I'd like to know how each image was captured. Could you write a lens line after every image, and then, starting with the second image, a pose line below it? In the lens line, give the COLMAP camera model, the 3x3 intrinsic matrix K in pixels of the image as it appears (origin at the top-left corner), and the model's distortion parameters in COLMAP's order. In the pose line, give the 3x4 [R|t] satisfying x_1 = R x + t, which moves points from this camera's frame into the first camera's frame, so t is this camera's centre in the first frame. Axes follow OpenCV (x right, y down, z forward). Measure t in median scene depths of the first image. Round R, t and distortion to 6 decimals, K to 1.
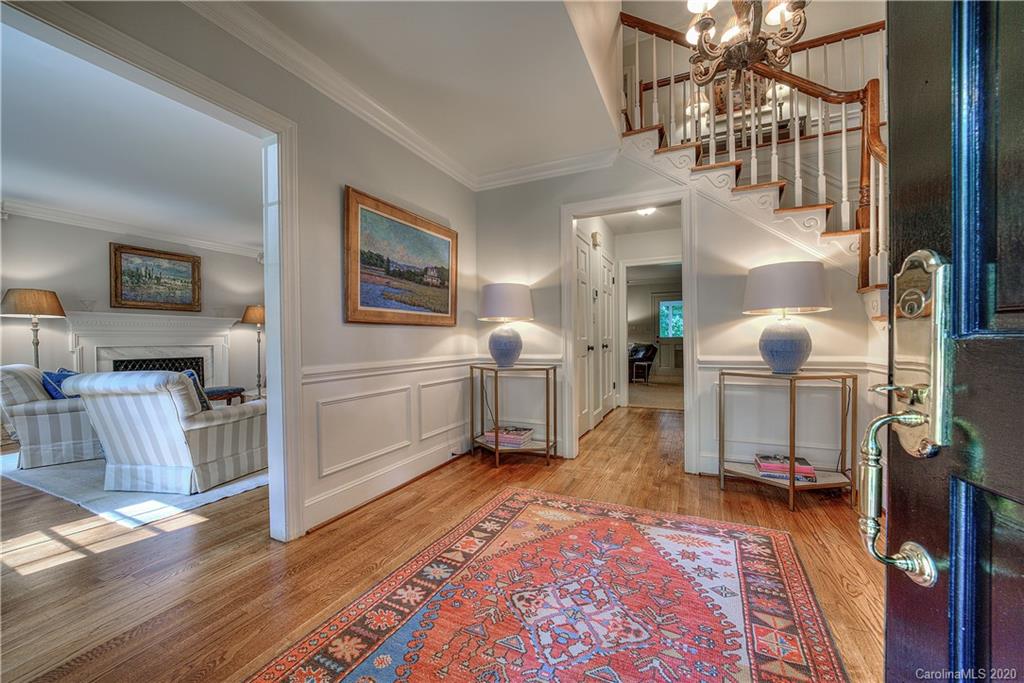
lens RADIAL K [[394.7, 0, 515.0], [0, 394.7, 342.2], [0, 0, 1]] dist [0.000151, 0.000110]
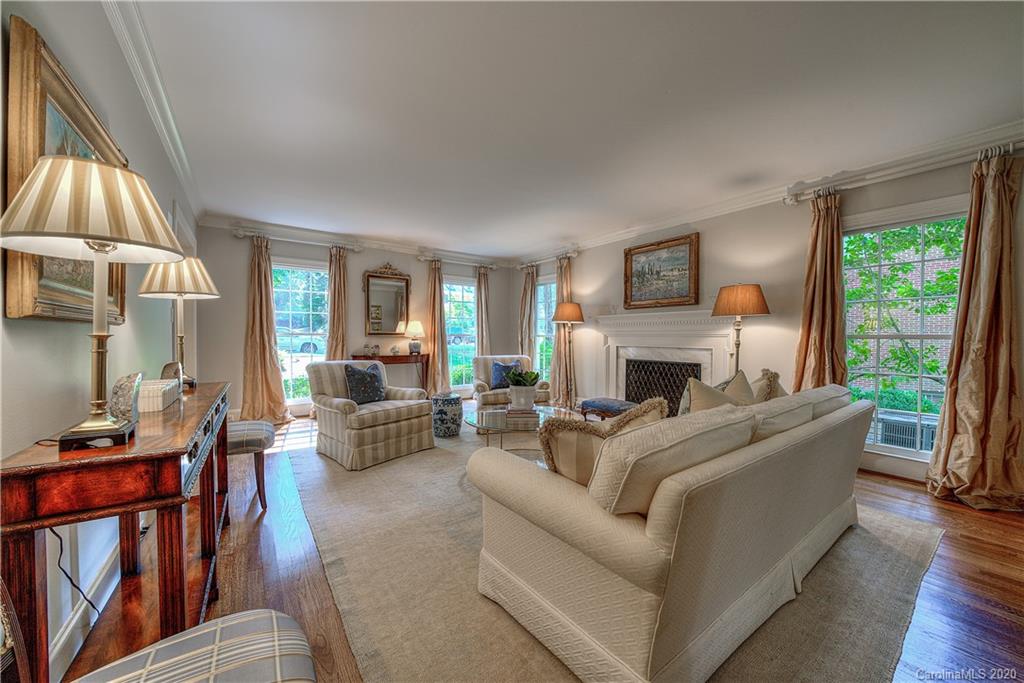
lens RADIAL K [[366.0, 0, 512.7], [0, 366.0, 339.5], [0, 0, 1]] dist [-0.025872, 0.001923]
pose [[-0.480765, 0.005221, -0.876834, -0.008831], [-0.014711, 0.999793, 0.014019, -0.014608], [0.876726, 0.019639, -0.480589, 1.111197]]
